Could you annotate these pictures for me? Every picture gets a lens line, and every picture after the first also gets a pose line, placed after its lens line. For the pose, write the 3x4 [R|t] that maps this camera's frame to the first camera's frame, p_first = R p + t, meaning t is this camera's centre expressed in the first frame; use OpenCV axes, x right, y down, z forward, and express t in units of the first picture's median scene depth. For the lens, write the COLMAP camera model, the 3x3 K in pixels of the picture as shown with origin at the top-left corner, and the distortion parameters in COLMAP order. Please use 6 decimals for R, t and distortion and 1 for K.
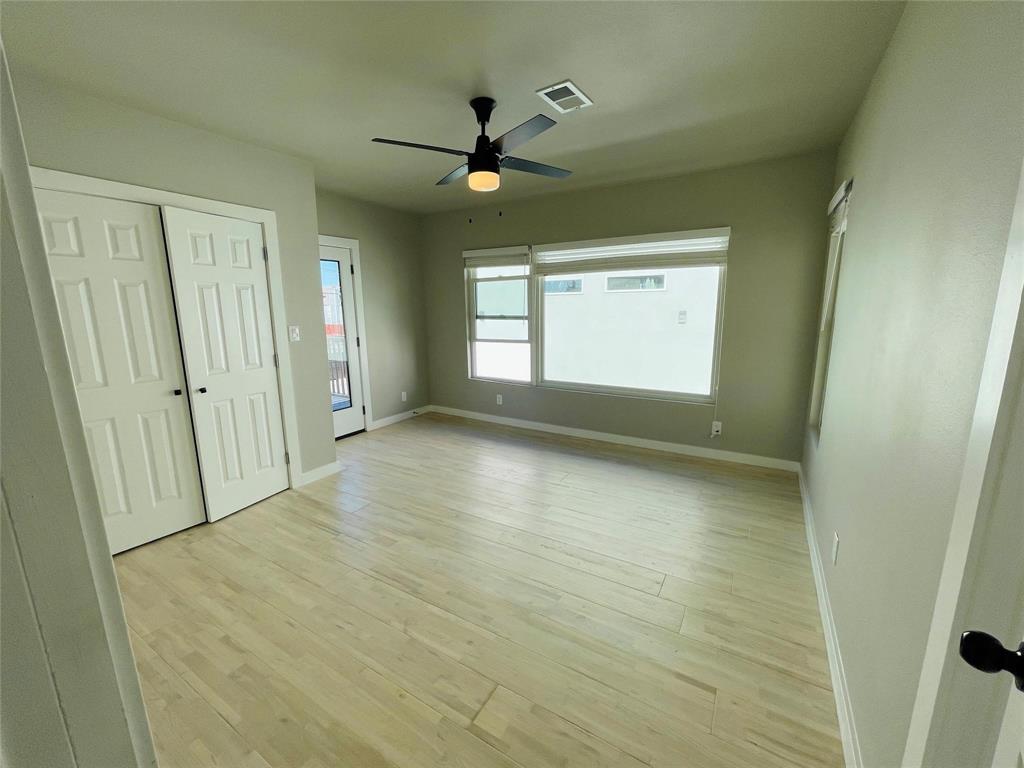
lens RADIAL K [[411.3, 0, 512.0], [0, 411.3, 384.0], [0, 0, 1]] dist [-0.000422, 0.000457]
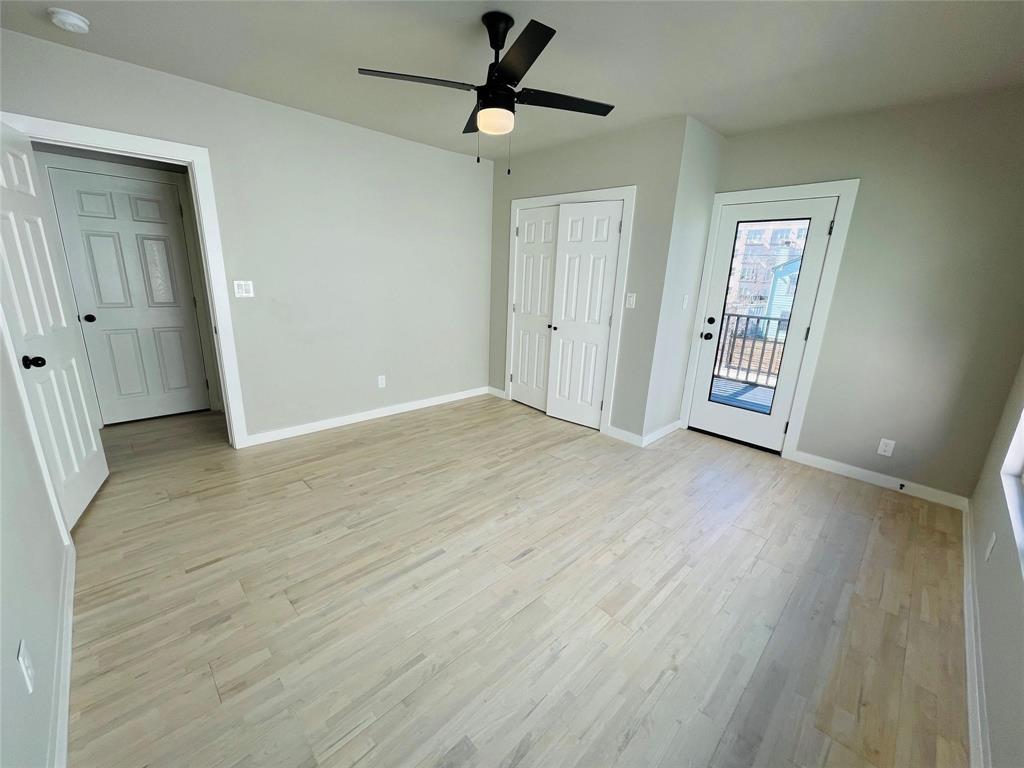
lens RADIAL K [[414.9, 0, 513.0], [0, 414.9, 382.1], [0, 0, 1]] dist [-0.003765, -0.000448]
pose [[-0.245467, 0.254916, -0.935288, 0.740576], [-0.215159, 0.926416, 0.308966, -0.233748], [0.945226, 0.277077, -0.172557, 1.154293]]
